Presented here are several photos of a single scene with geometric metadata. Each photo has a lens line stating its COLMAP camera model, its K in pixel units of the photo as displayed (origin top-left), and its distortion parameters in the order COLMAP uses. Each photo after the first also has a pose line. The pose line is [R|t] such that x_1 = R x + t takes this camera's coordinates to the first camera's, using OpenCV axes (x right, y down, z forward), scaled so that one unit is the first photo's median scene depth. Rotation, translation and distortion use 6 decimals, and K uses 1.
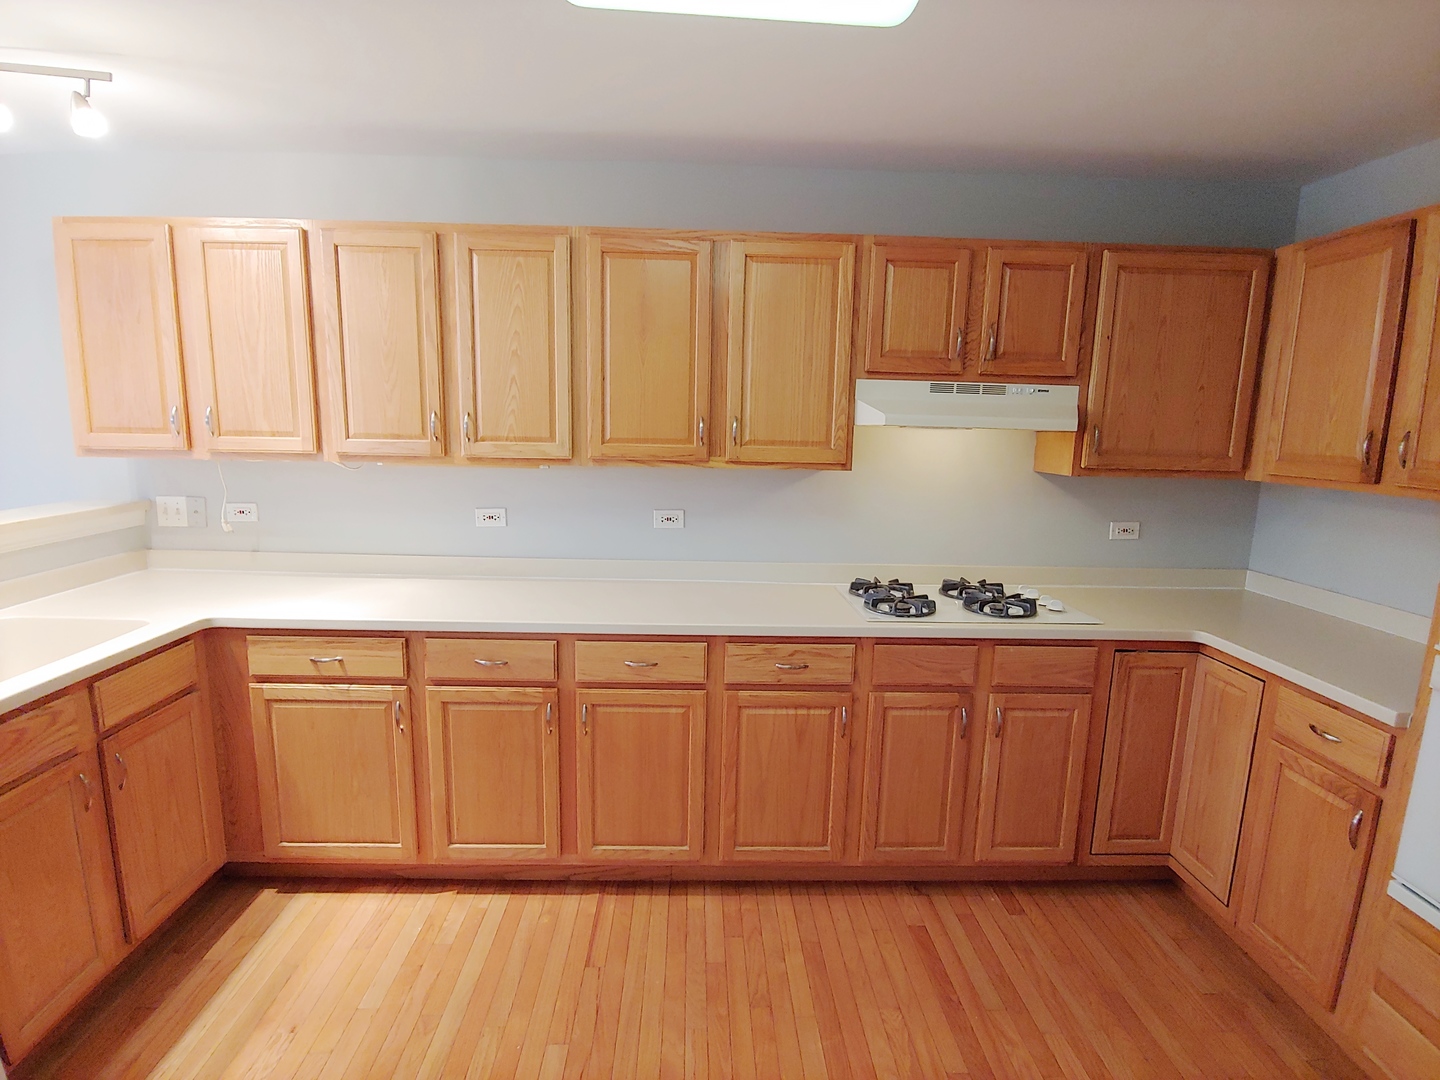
lens RADIAL K [[727.9, 0, 714.8], [0, 727.9, 547.3], [0, 0, 1]] dist [-0.017979, -0.001489]
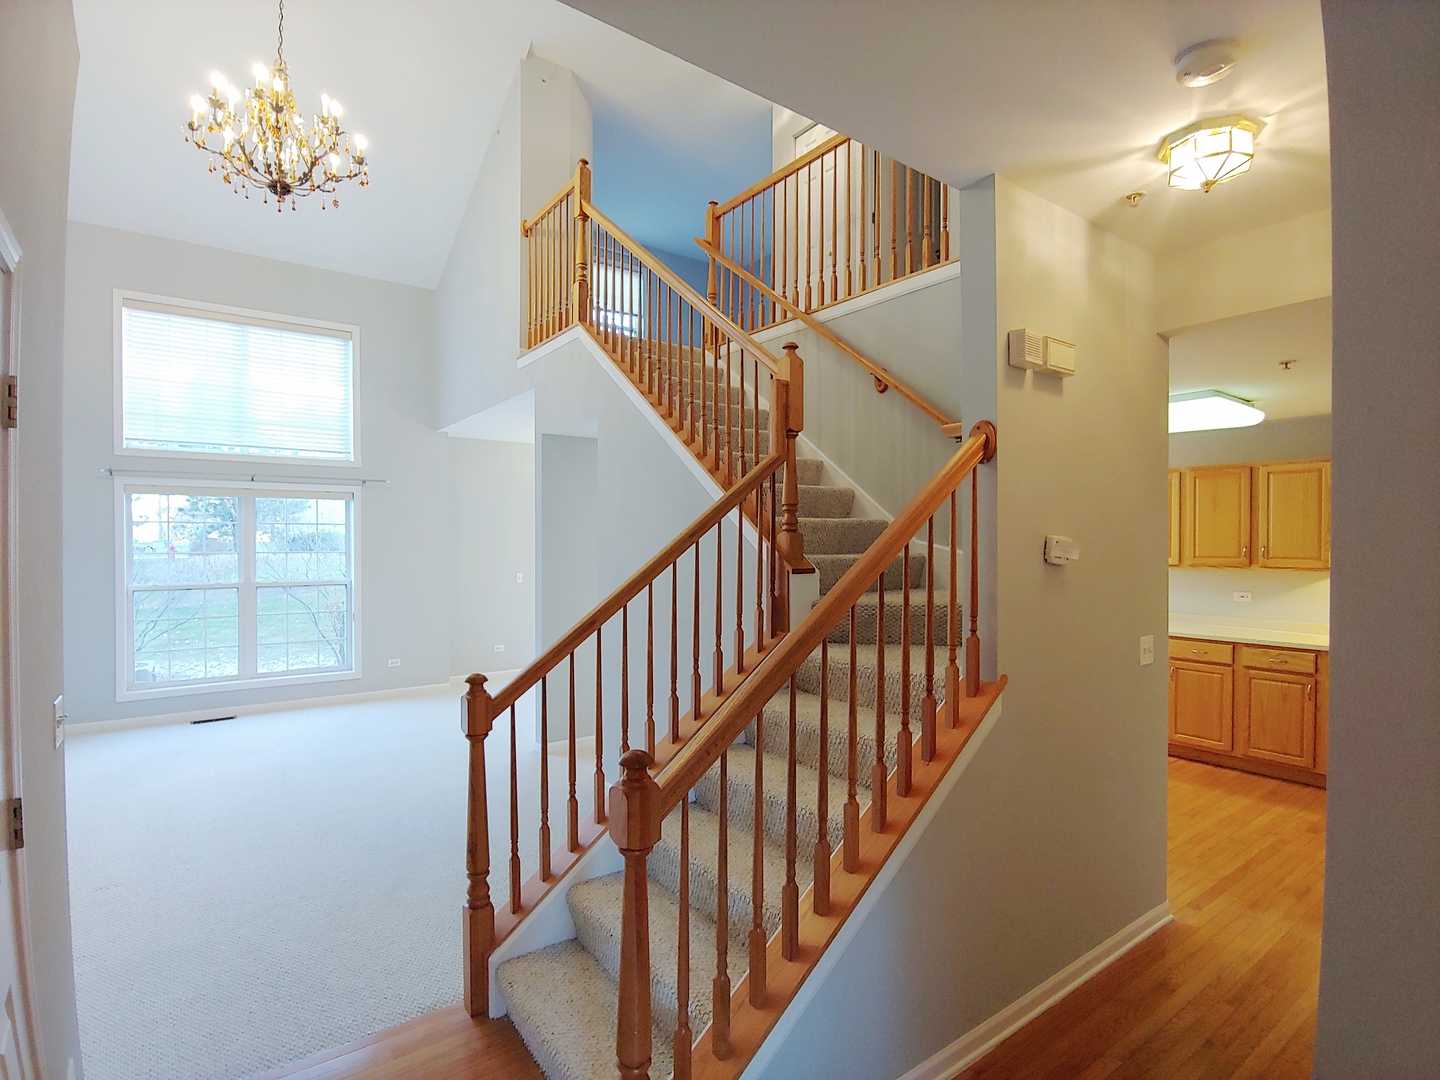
lens RADIAL K [[727.9, 0, 714.8], [0, 727.9, 547.3], [0, 0, 1]] dist [-0.017979, -0.001489]
pose [[0.570613, -0.011172, -0.821143, 0.882415], [-0.129293, 0.986215, -0.103264, 0.262276], [0.810978, 0.165092, 0.561302, -1.549426]]
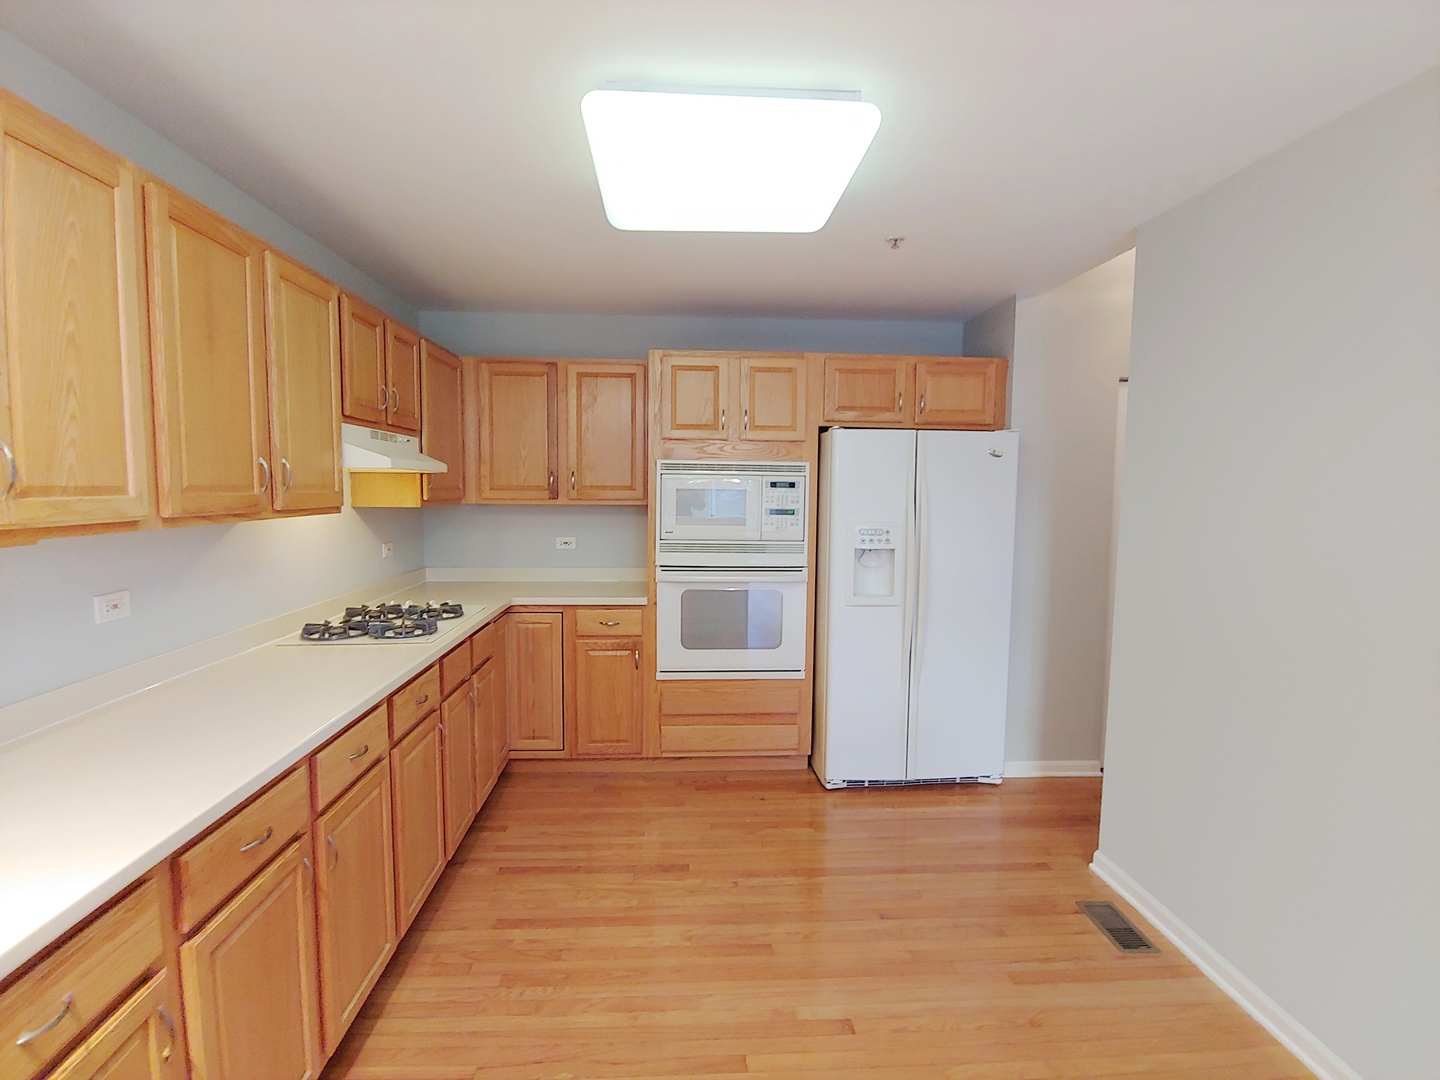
lens RADIAL K [[727.9, 0, 714.8], [0, 727.9, 547.3], [0, 0, 1]] dist [-0.017979, -0.001489]
pose [[-0.032537, -0.104796, 0.993961, -0.893616], [0.158955, 0.981288, 0.108663, -0.093089], [-0.986750, 0.161531, -0.015270, 0.559340]]
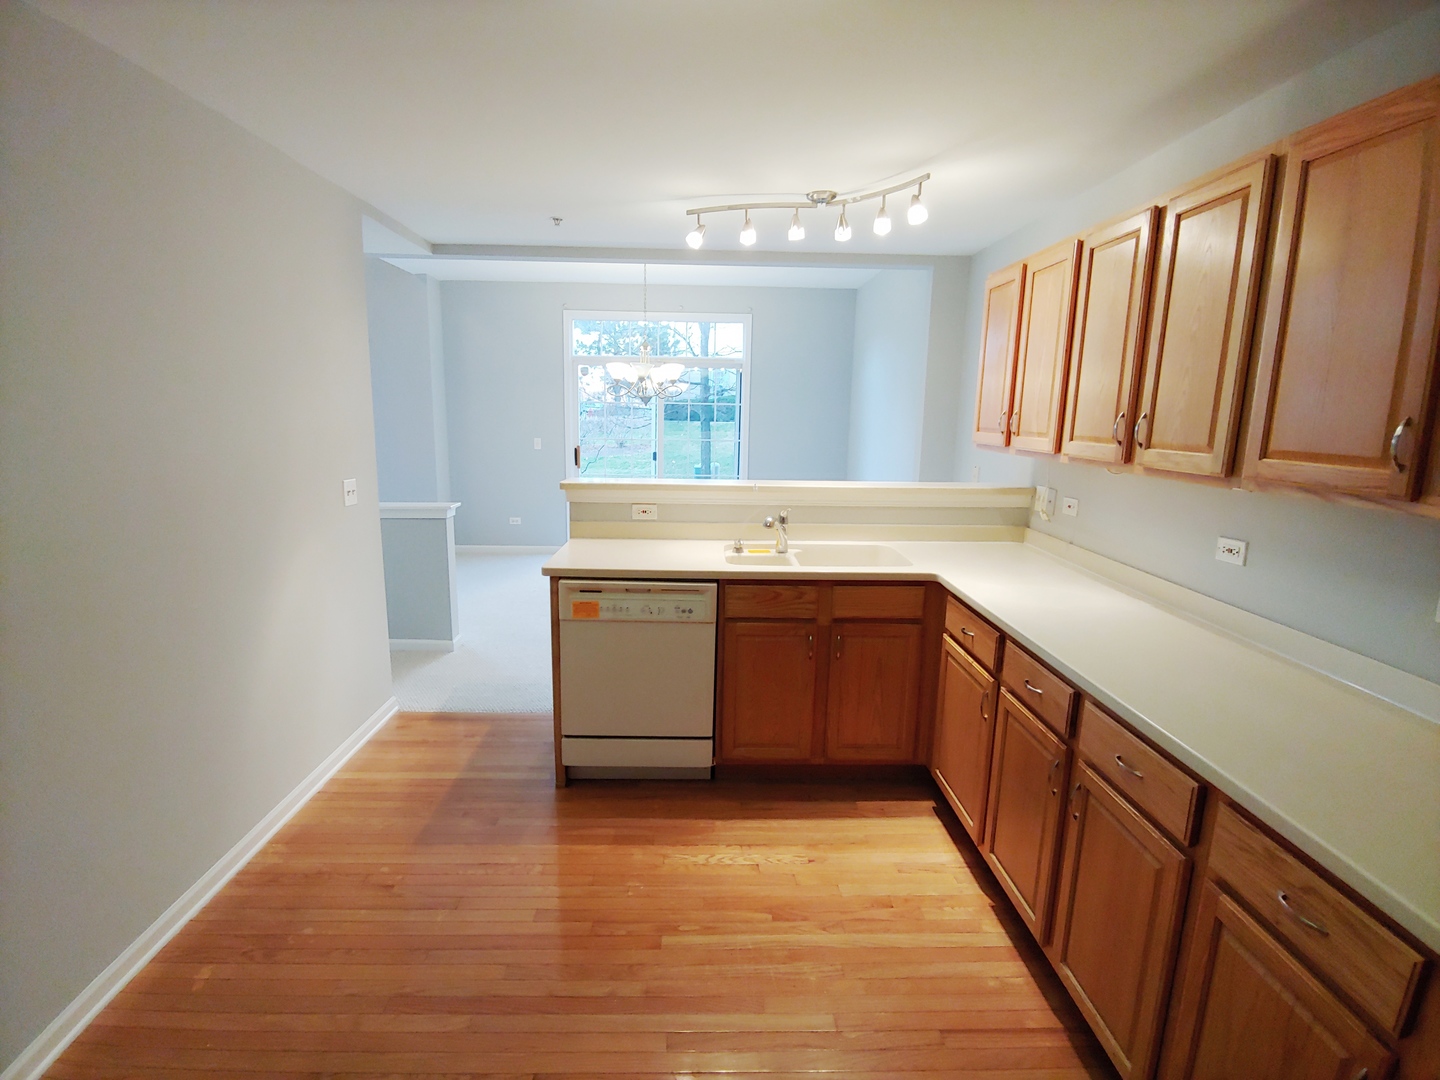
lens RADIAL K [[727.9, 0, 714.8], [0, 727.9, 547.3], [0, 0, 1]] dist [-0.017979, -0.001489]
pose [[0.000914, 0.169320, -0.985561, 0.540962], [-0.188503, 0.967922, 0.166115, -0.084238], [0.982072, 0.185630, 0.032802, 0.532348]]
